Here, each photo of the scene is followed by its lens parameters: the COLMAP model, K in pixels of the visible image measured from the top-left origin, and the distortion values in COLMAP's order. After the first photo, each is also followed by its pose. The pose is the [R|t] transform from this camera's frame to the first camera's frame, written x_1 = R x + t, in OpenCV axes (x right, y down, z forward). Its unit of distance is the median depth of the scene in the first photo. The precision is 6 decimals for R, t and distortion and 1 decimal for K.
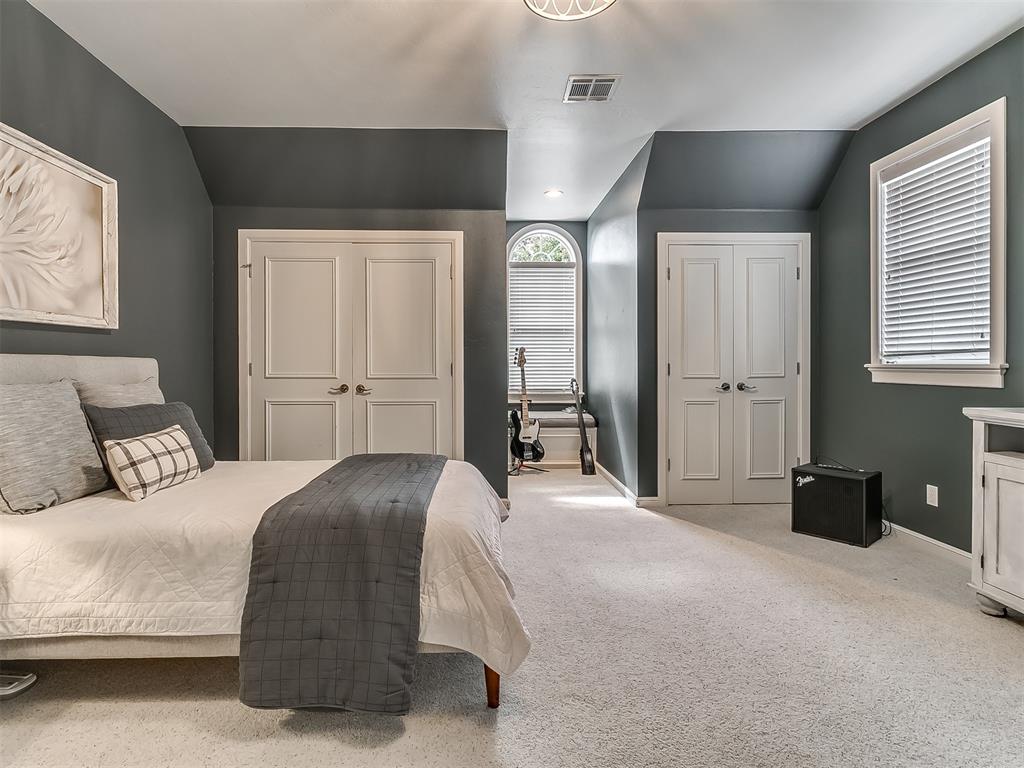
lens RADIAL K [[565.4, 0, 512.0], [0, 565.4, 384.0], [0, 0, 1]] dist [-0.000545, -0.000074]
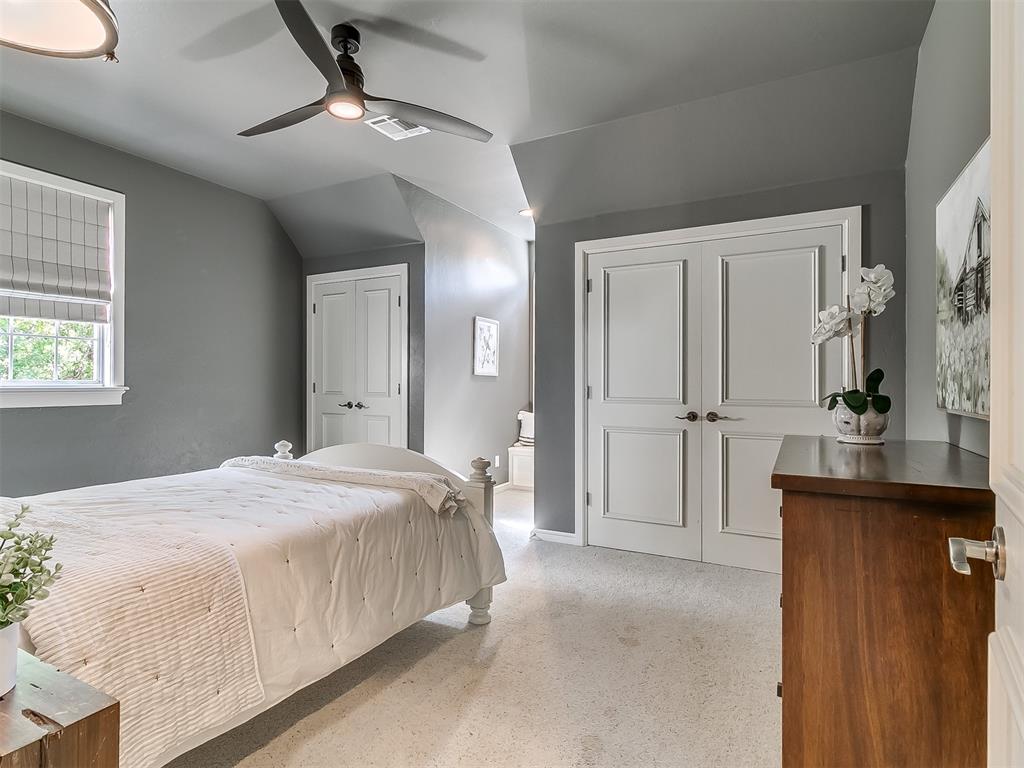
lens RADIAL K [[565.4, 0, 512.0], [0, 565.4, 384.0], [0, 0, 1]] dist [-0.000545, -0.000074]
pose [[0.872907, 0.001615, -0.487884, 0.523852], [-0.006129, 0.999952, -0.007657, -0.026671], [0.487848, 0.009674, 0.872875, 0.131419]]
